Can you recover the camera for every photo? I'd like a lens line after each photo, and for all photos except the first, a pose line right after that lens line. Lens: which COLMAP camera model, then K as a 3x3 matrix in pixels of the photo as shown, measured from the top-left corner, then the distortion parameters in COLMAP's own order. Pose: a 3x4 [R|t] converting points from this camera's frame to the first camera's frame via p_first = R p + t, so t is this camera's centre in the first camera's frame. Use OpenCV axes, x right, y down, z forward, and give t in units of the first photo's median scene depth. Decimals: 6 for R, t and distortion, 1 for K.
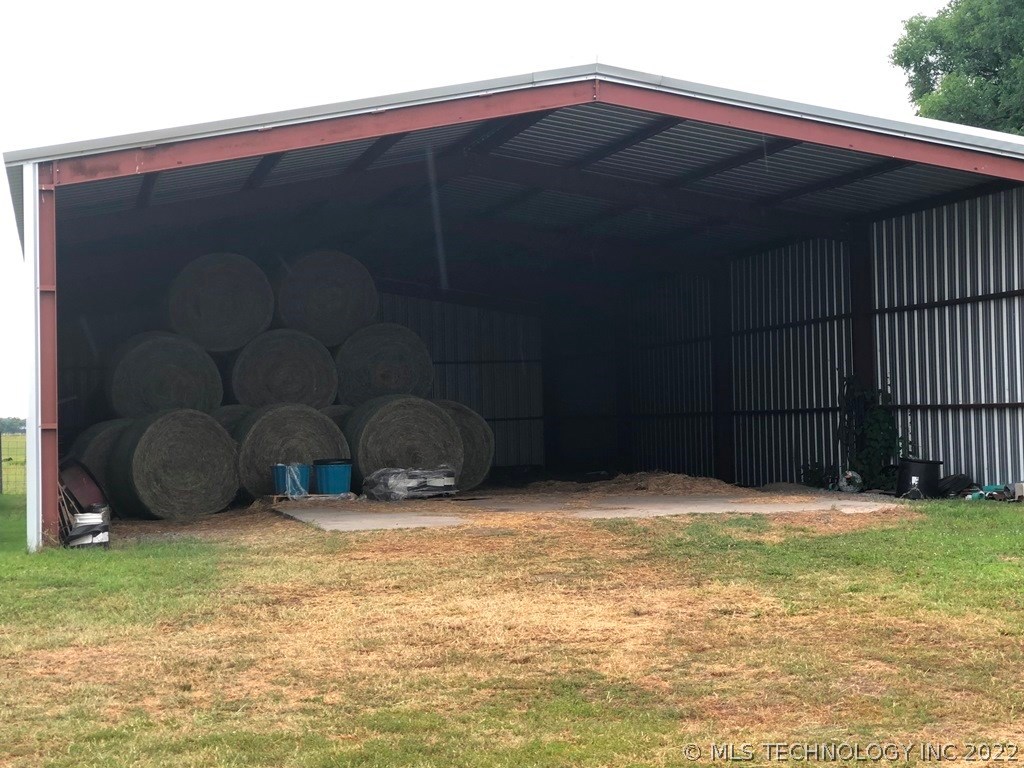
lens RADIAL K [[1822.0, 0, 512.0], [0, 1822.0, 384.0], [0, 0, 1]] dist [-0.026639, -0.030846]
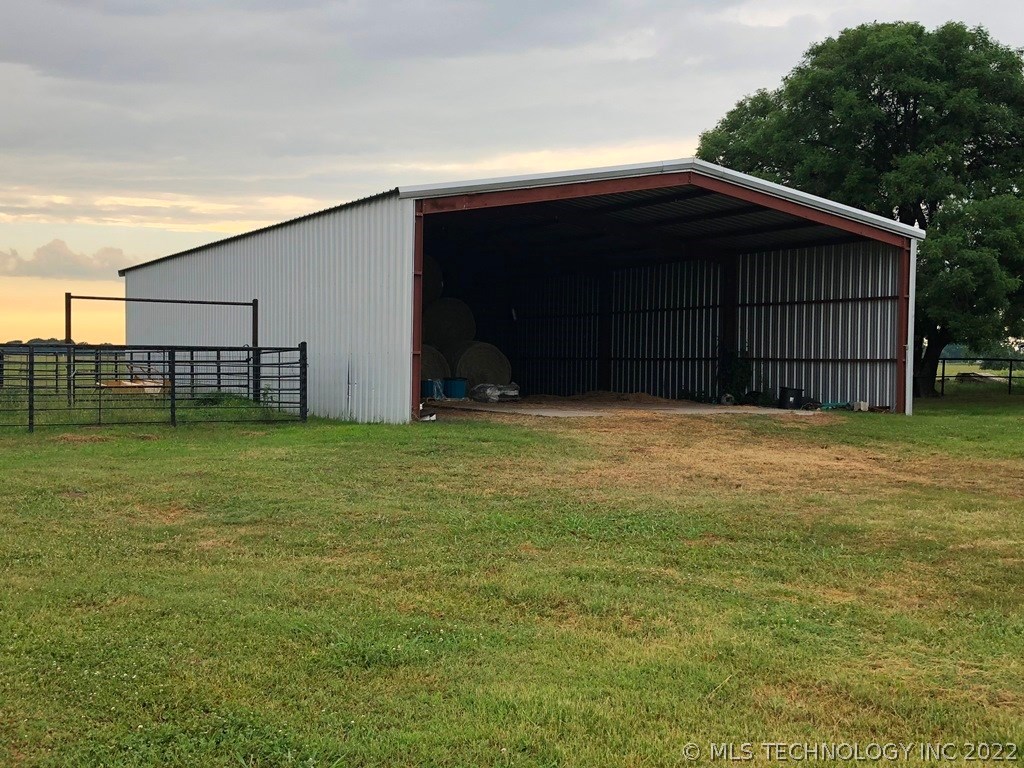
lens RADIAL K [[1213.8, 0, 512.0], [0, 1213.8, 384.0], [0, 0, 1]] dist [0.159610, 0.000433]
pose [[0.966092, 0.032147, 0.256188, -0.338484], [-0.041755, 0.998610, 0.032152, 0.008852], [-0.254799, -0.041758, 0.966092, -0.109593]]
